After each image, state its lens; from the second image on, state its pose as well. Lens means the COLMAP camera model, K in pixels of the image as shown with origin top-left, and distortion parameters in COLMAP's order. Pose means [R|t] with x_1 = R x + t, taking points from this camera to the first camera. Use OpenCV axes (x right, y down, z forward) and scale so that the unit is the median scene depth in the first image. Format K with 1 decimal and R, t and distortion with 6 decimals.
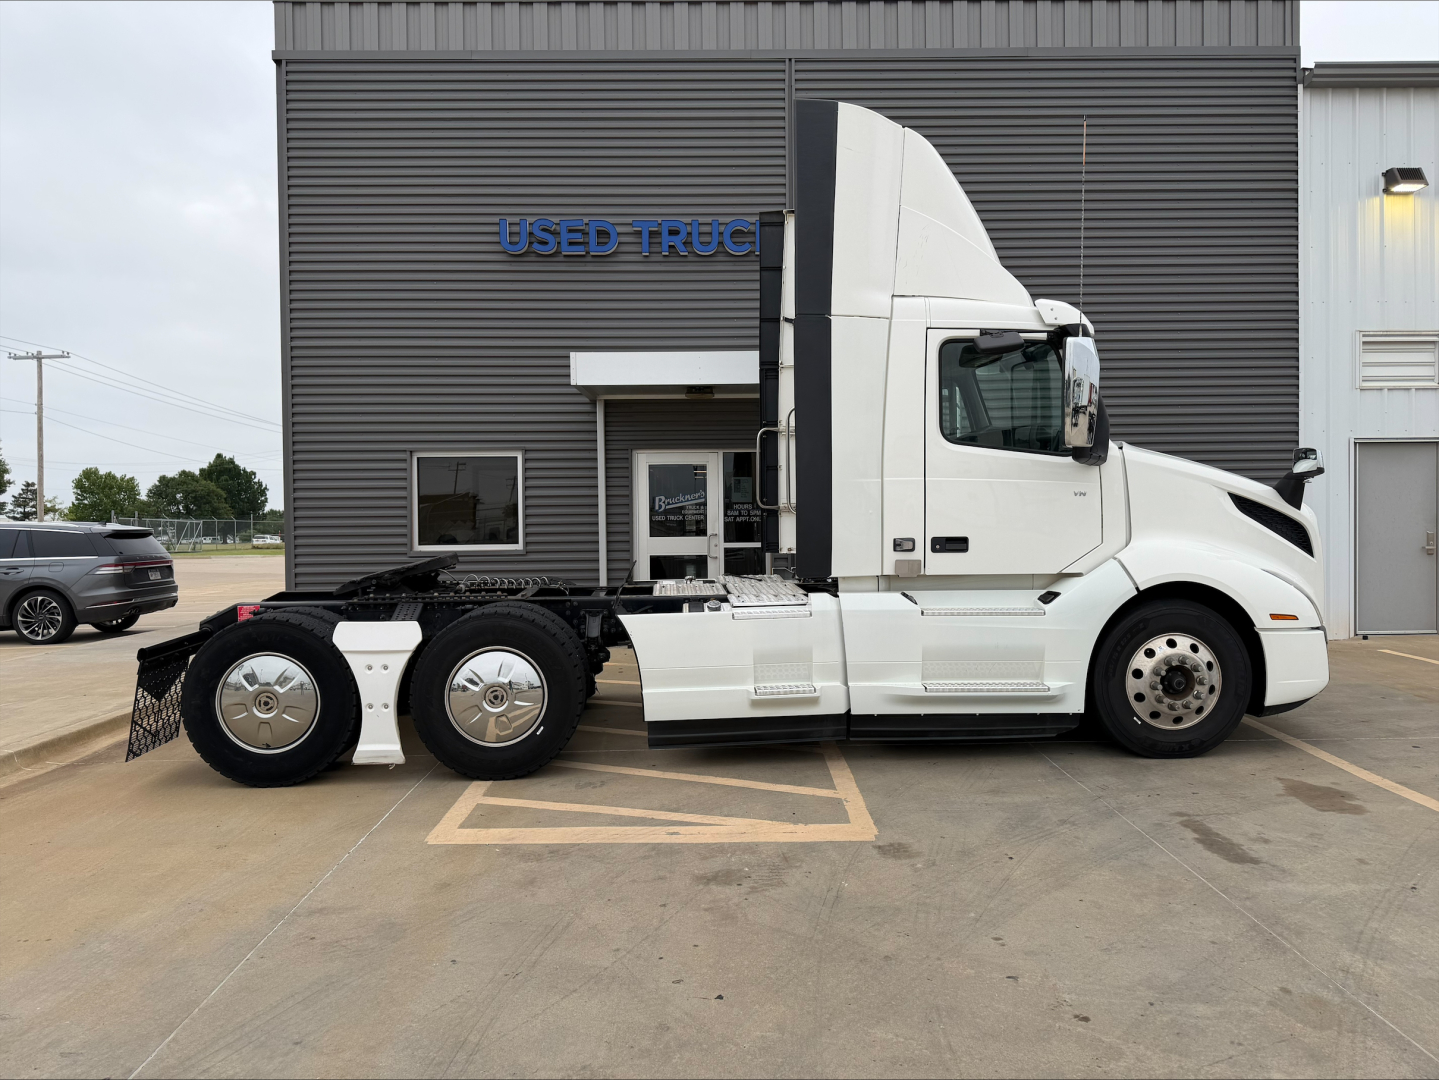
lens RADIAL K [[1008.0, 0, 719.5], [0, 1008.0, 540.0], [0, 0, 1]] dist [0.102284, -0.157171]
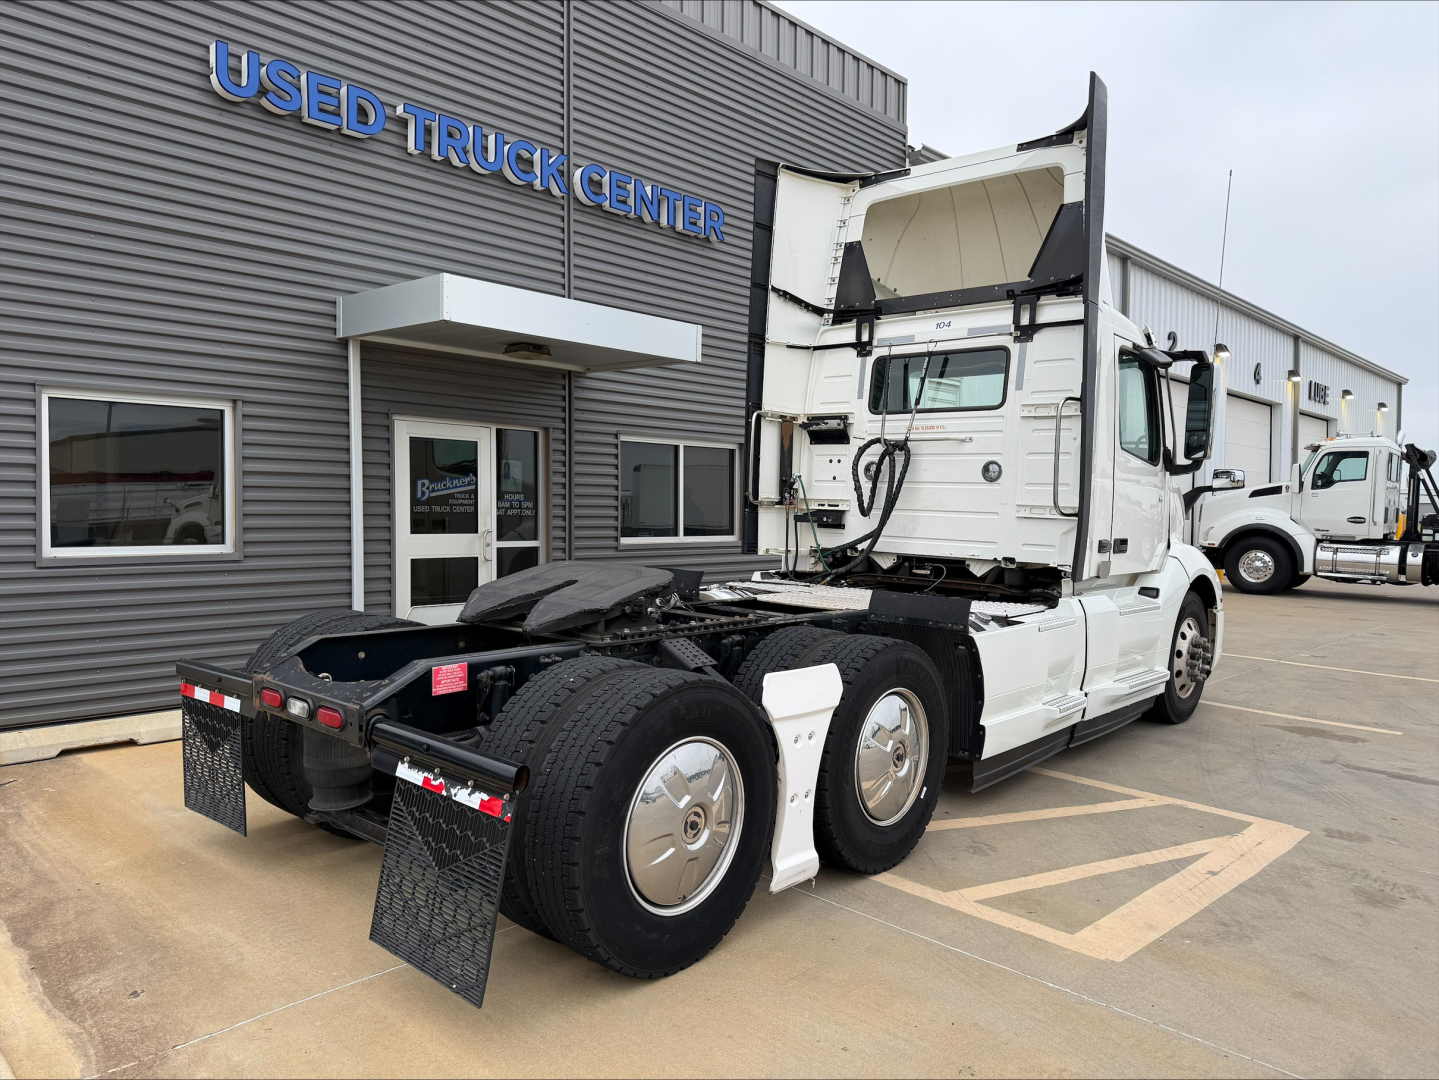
lens RADIAL K [[1024.9, 0, 706.8], [0, 1024.9, 540.8], [0, 0, 1]] dist [0.038762, -0.038487]
pose [[0.696151, -0.003089, 0.717889, -0.616953], [-0.001677, 0.999981, 0.005929, -0.004029], [-0.717893, -0.005332, 0.696133, 0.423815]]
